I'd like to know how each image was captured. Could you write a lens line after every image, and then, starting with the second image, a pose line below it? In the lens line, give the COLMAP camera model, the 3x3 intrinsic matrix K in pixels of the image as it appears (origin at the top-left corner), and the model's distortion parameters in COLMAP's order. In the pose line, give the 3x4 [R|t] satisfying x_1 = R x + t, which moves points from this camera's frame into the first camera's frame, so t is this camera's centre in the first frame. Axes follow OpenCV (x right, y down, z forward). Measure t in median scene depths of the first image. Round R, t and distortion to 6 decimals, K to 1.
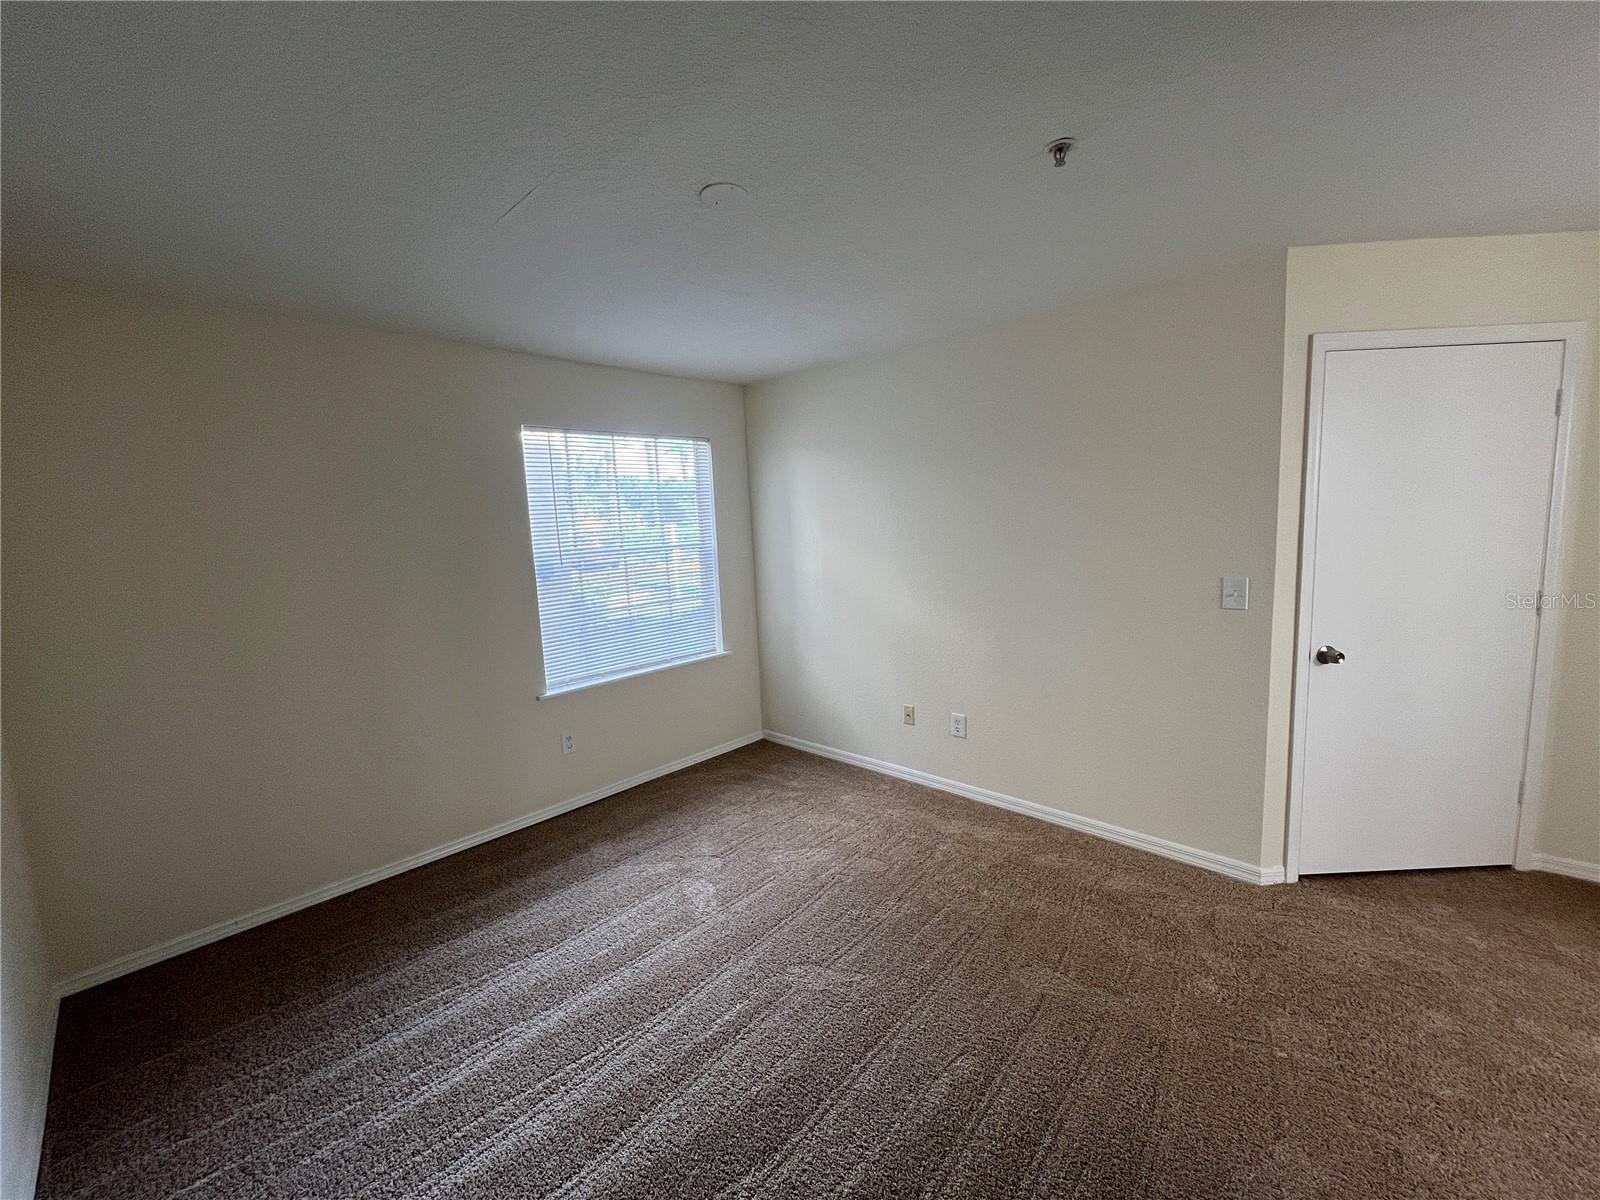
lens RADIAL K [[647.6, 0, 794.3], [0, 647.6, 603.8], [0, 0, 1]] dist [-0.001037, -0.000020]
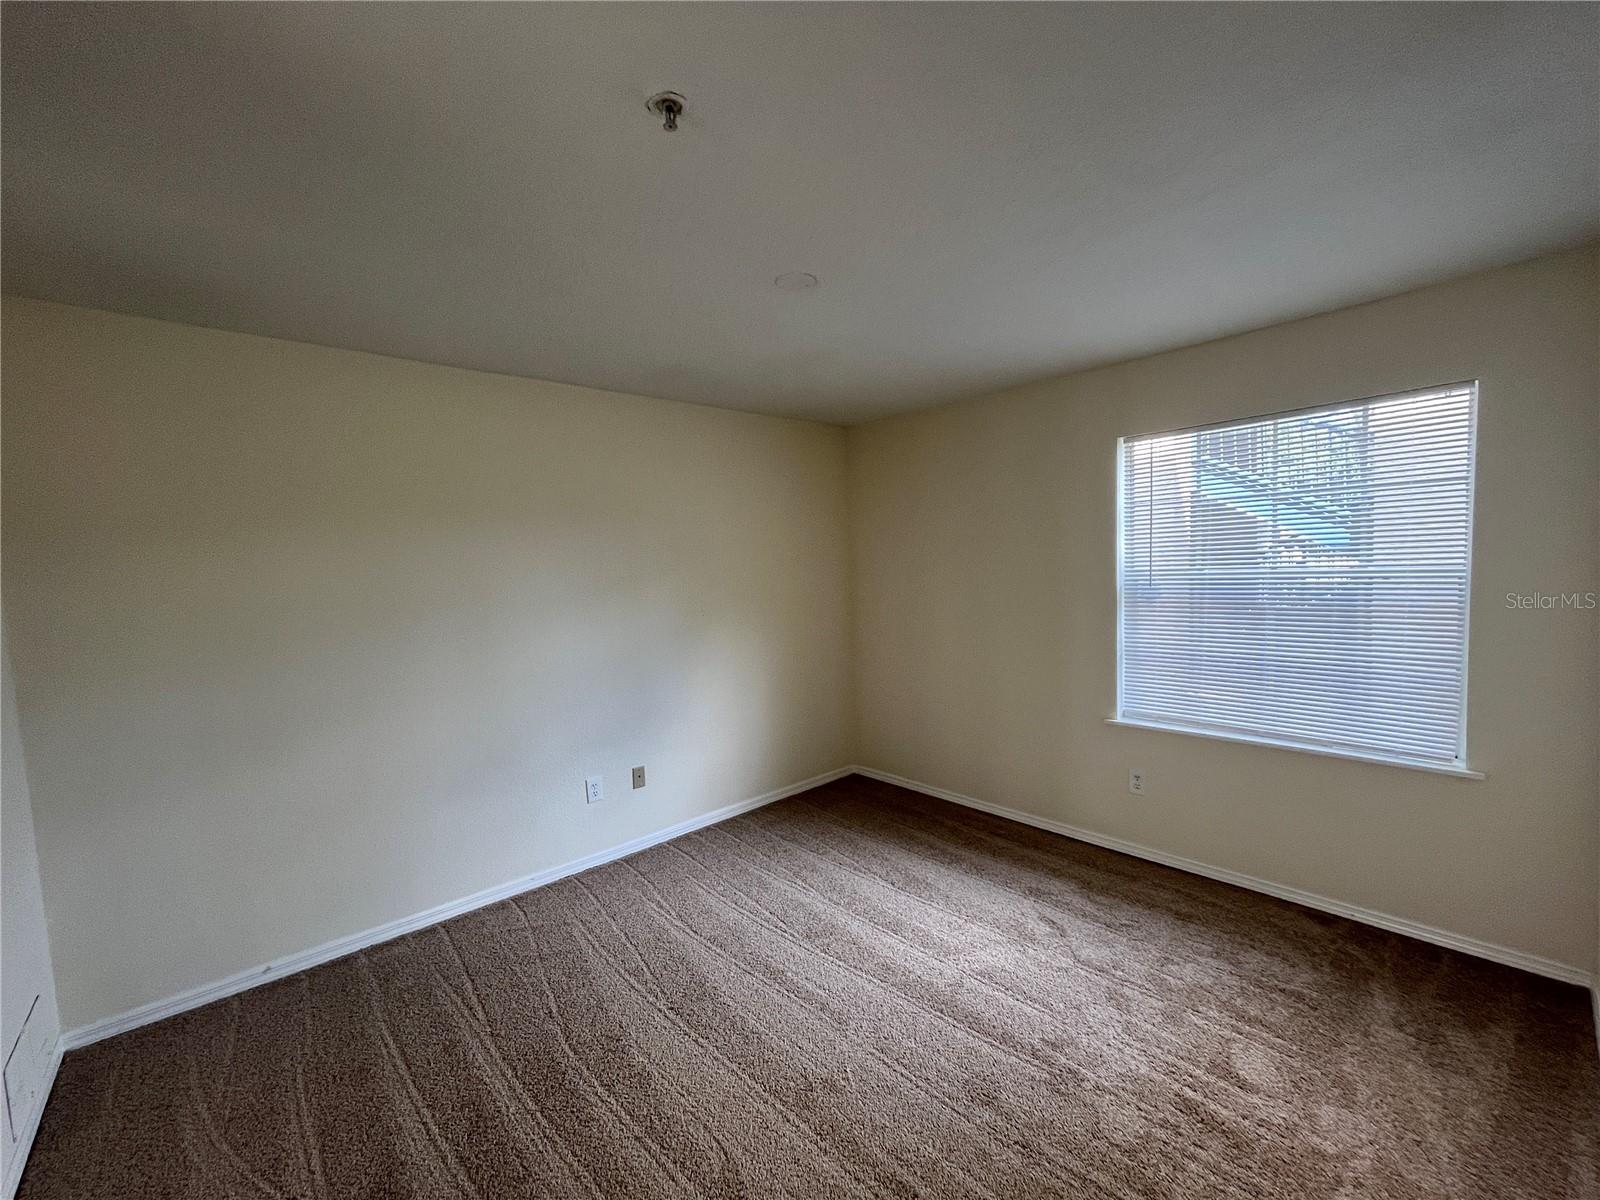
lens RADIAL K [[647.6, 0, 794.3], [0, 647.6, 603.8], [0, 0, 1]] dist [-0.001037, -0.000020]
pose [[-0.062808, 0.115875, -0.991276, 0.598216], [-0.082342, 0.989249, 0.120856, -0.110256], [0.994623, 0.089215, -0.052591, 0.599998]]
